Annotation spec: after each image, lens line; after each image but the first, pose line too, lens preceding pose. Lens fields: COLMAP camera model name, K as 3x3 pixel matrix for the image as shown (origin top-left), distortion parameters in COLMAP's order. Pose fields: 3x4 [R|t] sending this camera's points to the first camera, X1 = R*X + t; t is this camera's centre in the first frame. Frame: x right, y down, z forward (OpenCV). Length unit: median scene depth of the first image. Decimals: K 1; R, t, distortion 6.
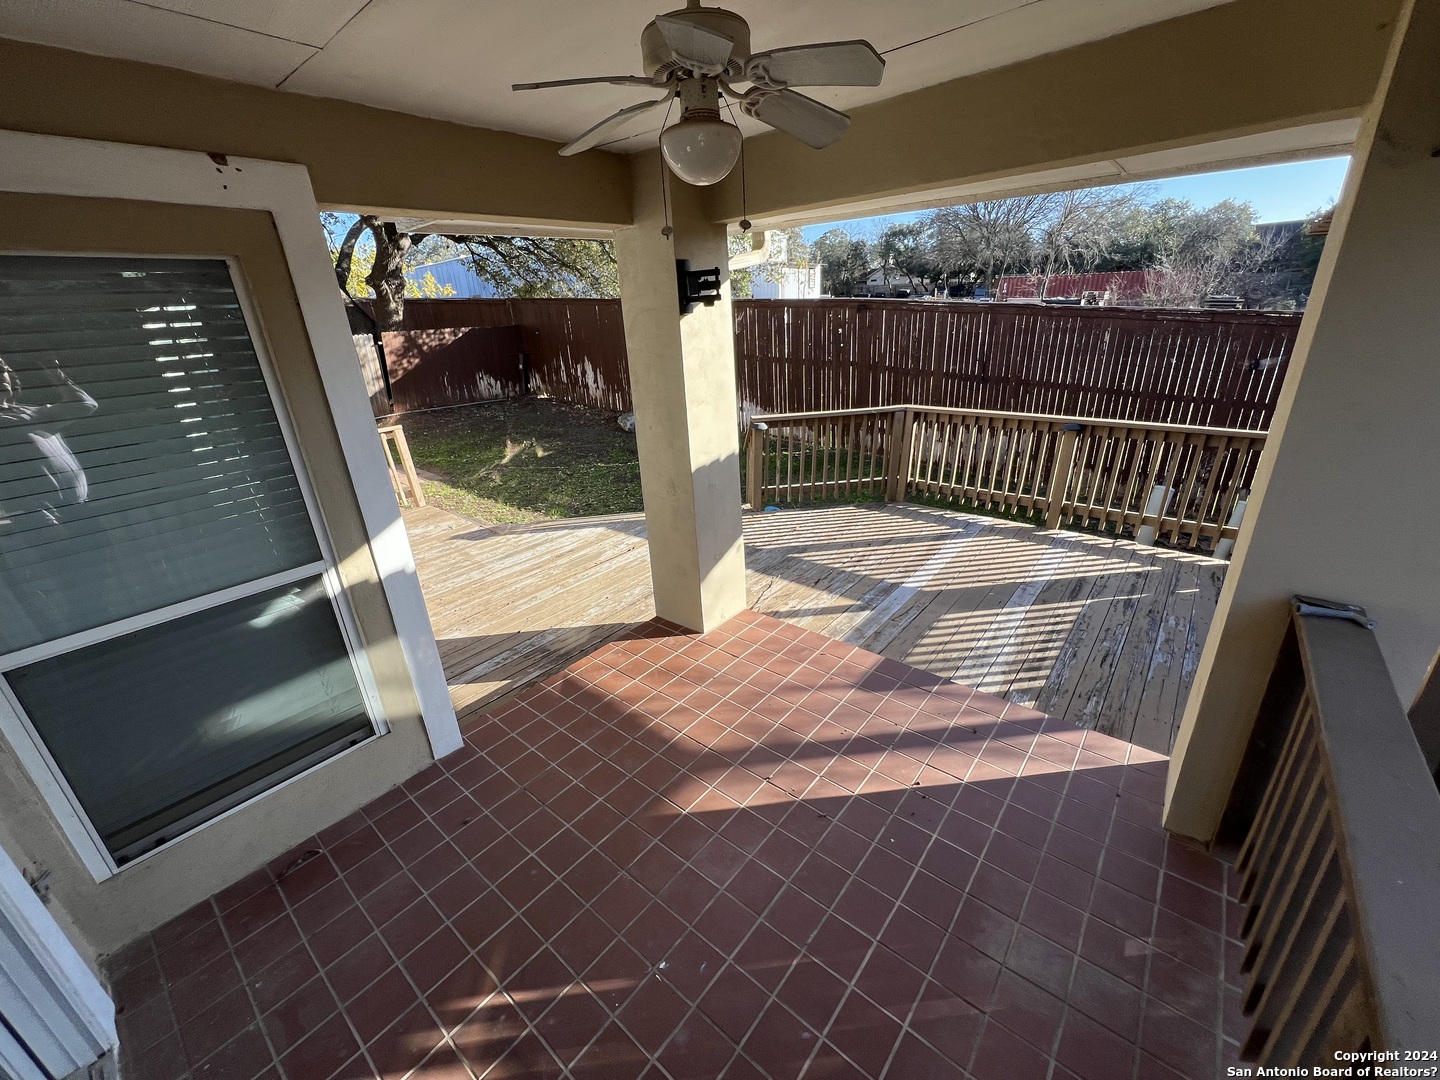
lens RADIAL K [[576.5, 0, 715.3], [0, 576.5, 541.4], [0, 0, 1]] dist [-0.004130, 0.000101]
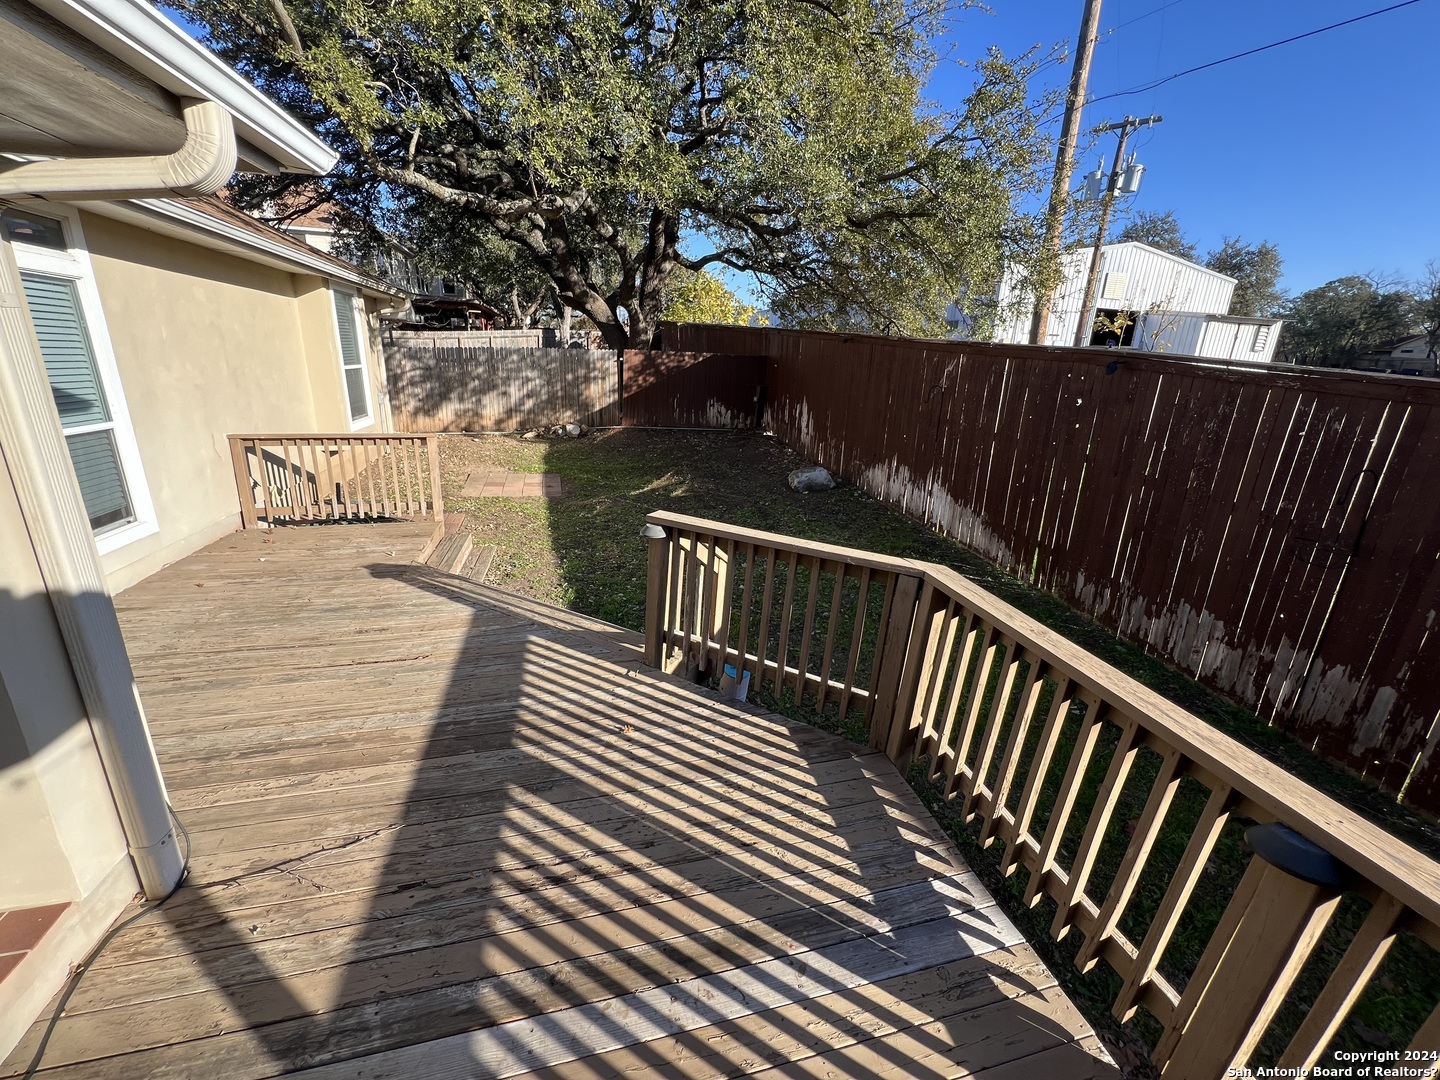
lens RADIAL K [[576.5, 0, 715.3], [0, 576.5, 541.4], [0, 0, 1]] dist [-0.004130, 0.000101]
pose [[0.807115, 0.257324, -0.531366, 0.415115], [-0.290857, 0.956527, 0.021422, -0.209870], [0.513778, 0.137262, 0.846871, 0.519771]]
